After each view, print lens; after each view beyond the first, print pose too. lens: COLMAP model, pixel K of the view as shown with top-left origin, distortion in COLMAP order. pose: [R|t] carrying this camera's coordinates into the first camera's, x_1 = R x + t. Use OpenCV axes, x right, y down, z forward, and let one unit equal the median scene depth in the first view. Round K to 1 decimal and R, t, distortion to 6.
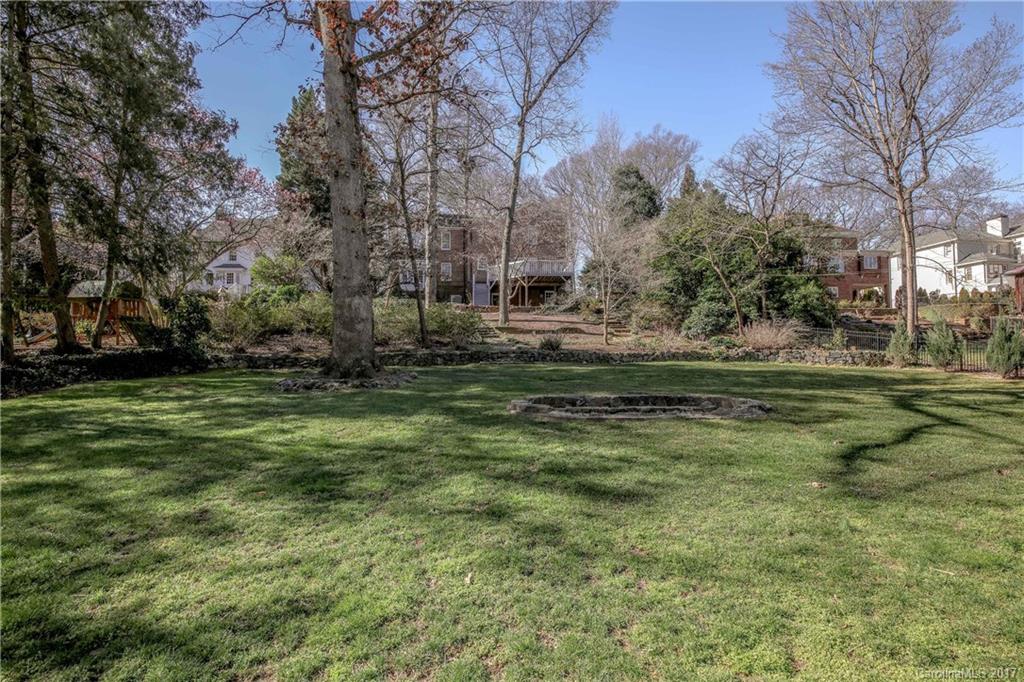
lens RADIAL K [[472.4, 0, 511.9], [0, 472.4, 338.8], [0, 0, 1]] dist [0.000177, 0.000003]
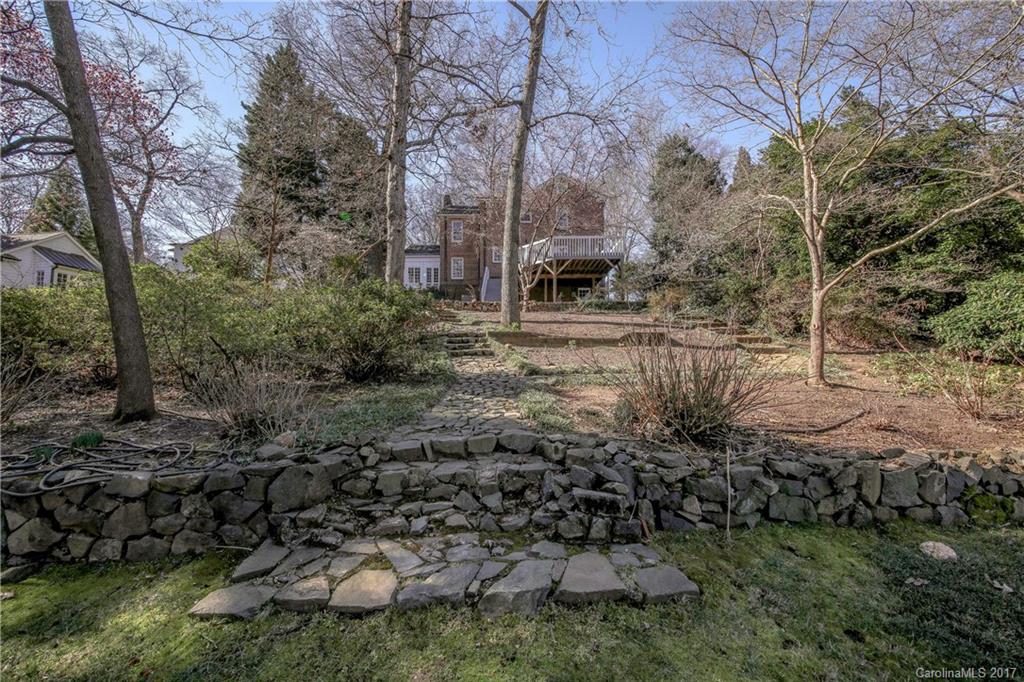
lens RADIAL K [[364.3, 0, 512.3], [0, 364.3, 341.3], [0, 0, 1]] dist [0.000656, 0.000065]
pose [[0.996638, -0.005485, -0.081750, 0.013445], [0.004881, 0.999959, -0.007585, -0.010757], [0.081788, 0.007161, 0.996624, 0.512094]]
